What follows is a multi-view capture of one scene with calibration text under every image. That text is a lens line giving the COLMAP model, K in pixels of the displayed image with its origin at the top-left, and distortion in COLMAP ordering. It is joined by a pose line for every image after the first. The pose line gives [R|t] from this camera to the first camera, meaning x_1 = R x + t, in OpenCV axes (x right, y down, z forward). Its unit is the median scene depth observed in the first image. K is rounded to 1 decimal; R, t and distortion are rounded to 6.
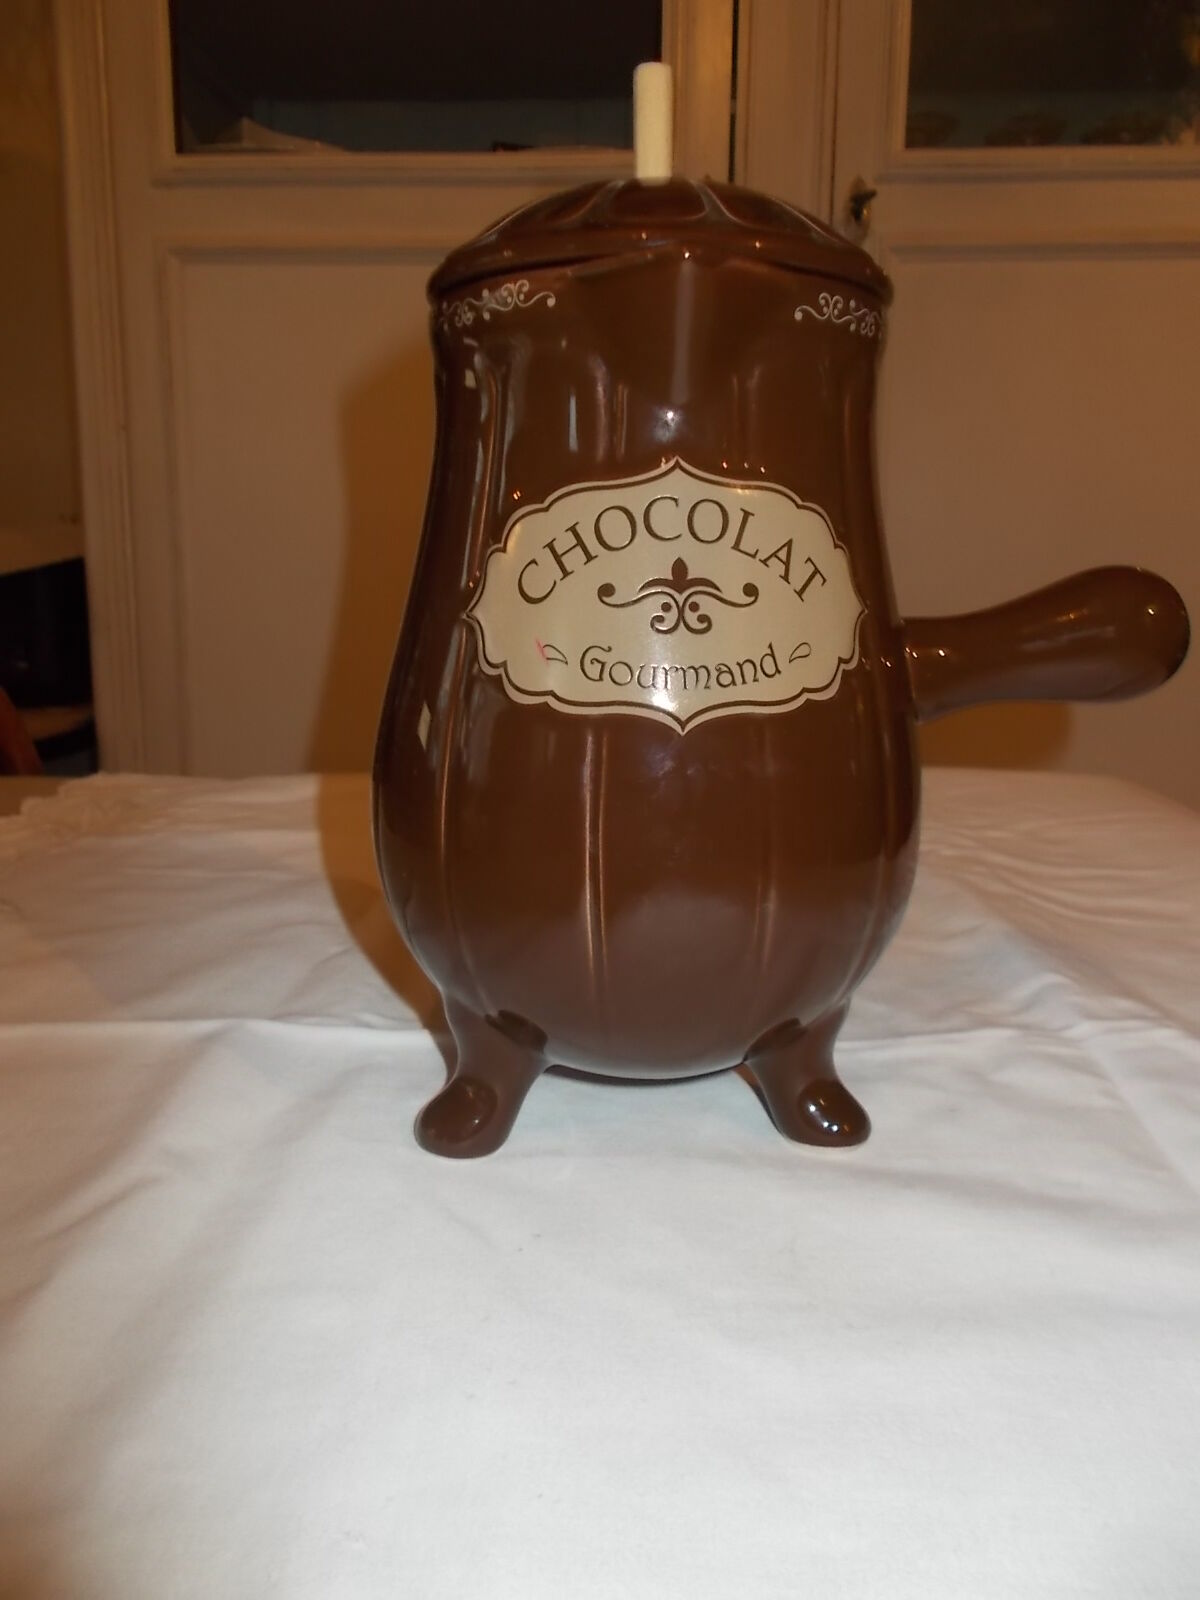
lens RADIAL K [[1231.7, 0, 660.2], [0, 1231.7, 799.5], [0, 0, 1]] dist [-0.002209, -0.008826]
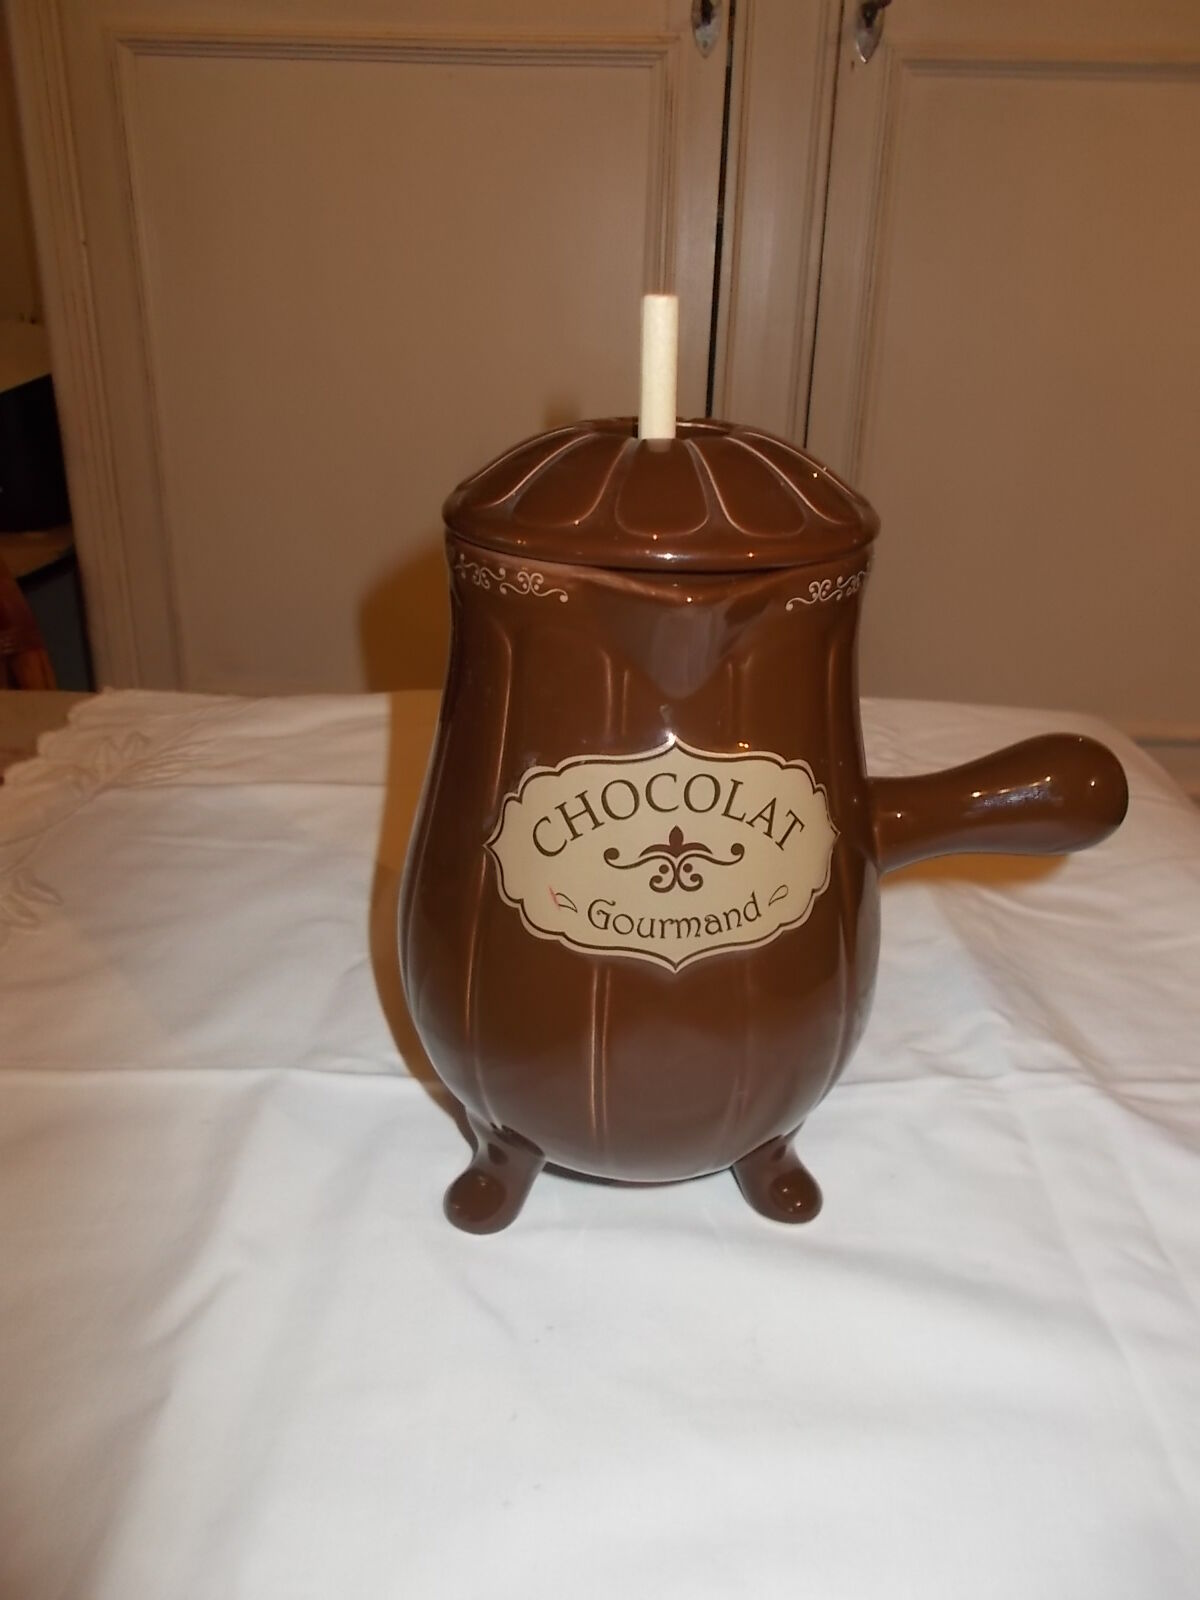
lens RADIAL K [[1231.7, 0, 660.2], [0, 1231.7, 799.5], [0, 0, 1]] dist [-0.002209, -0.008826]
pose [[0.999678, 0.016250, 0.019504, -0.021229], [-0.020145, 0.975312, 0.219911, -0.463958], [-0.015449, -0.220233, 0.975325, -0.102274]]
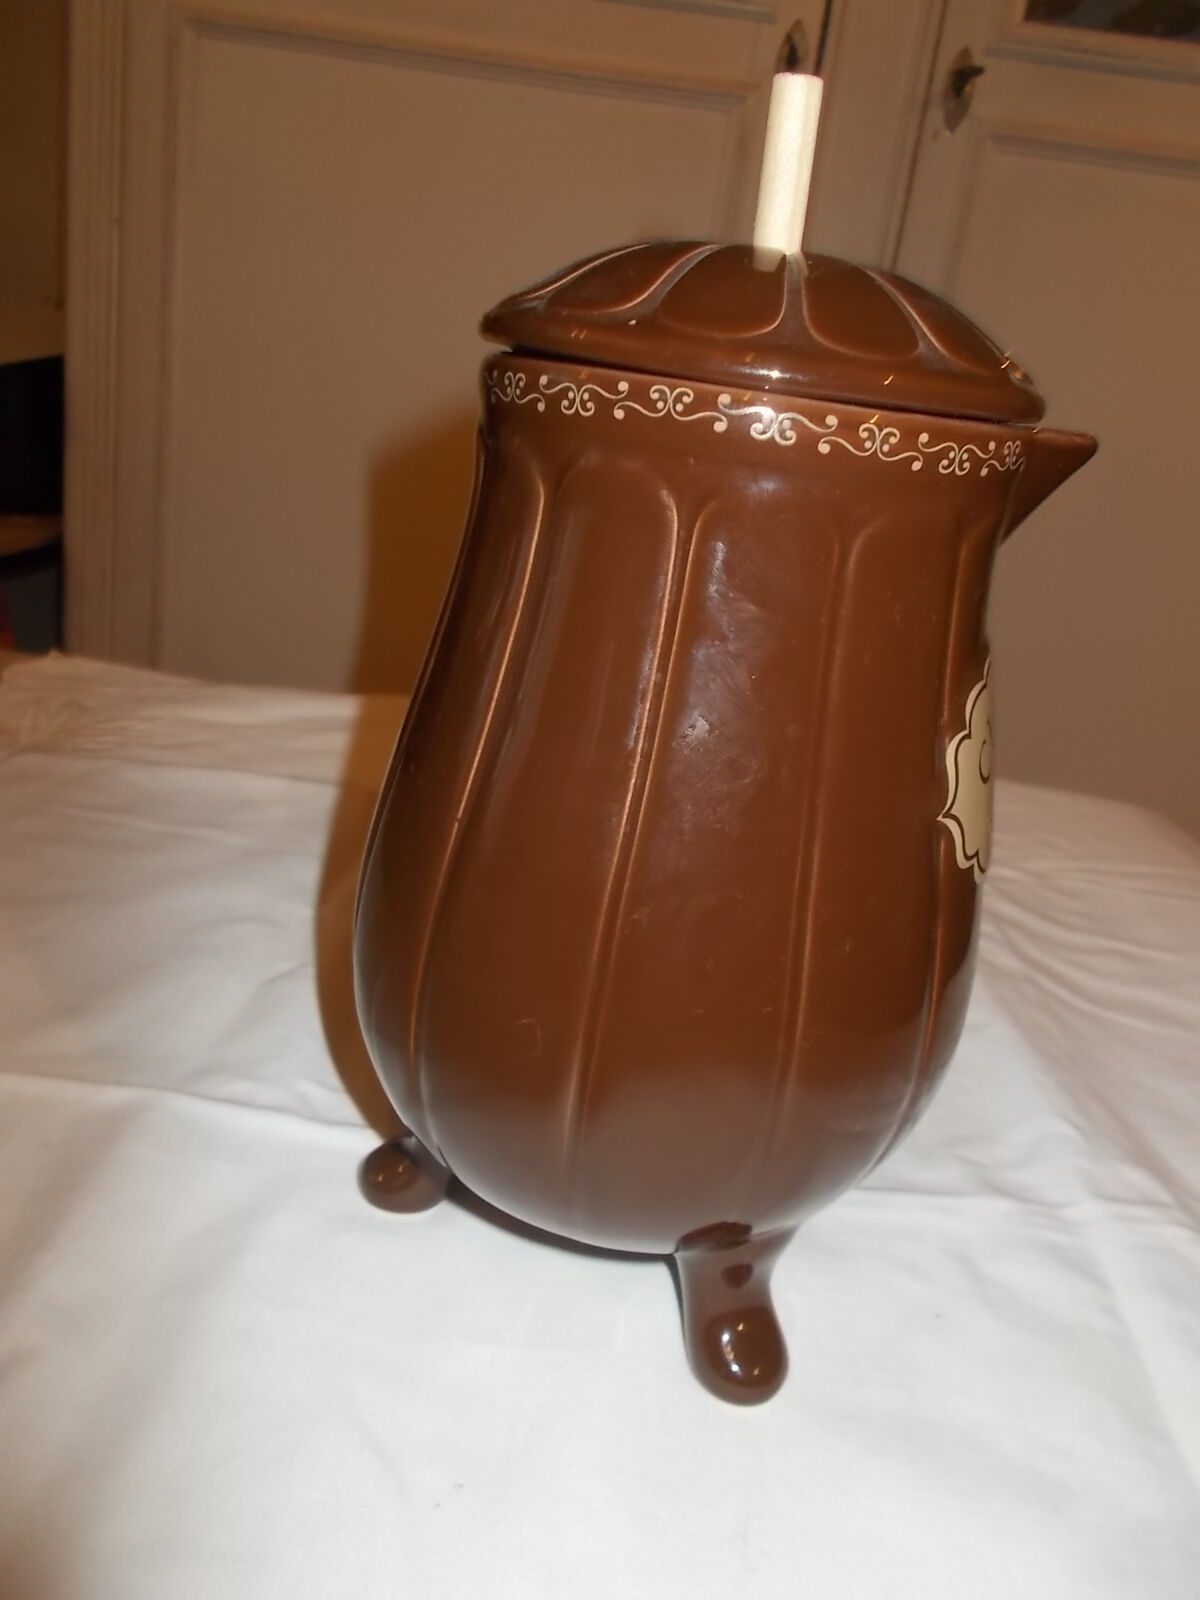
lens RADIAL K [[1231.7, 0, 660.2], [0, 1231.7, 799.5], [0, 0, 1]] dist [-0.002209, -0.008826]
pose [[0.990887, 0.131663, 0.028427, -0.052167], [-0.134332, 0.981468, 0.136659, -0.279633], [-0.009907, -0.139232, 0.990210, 0.206827]]
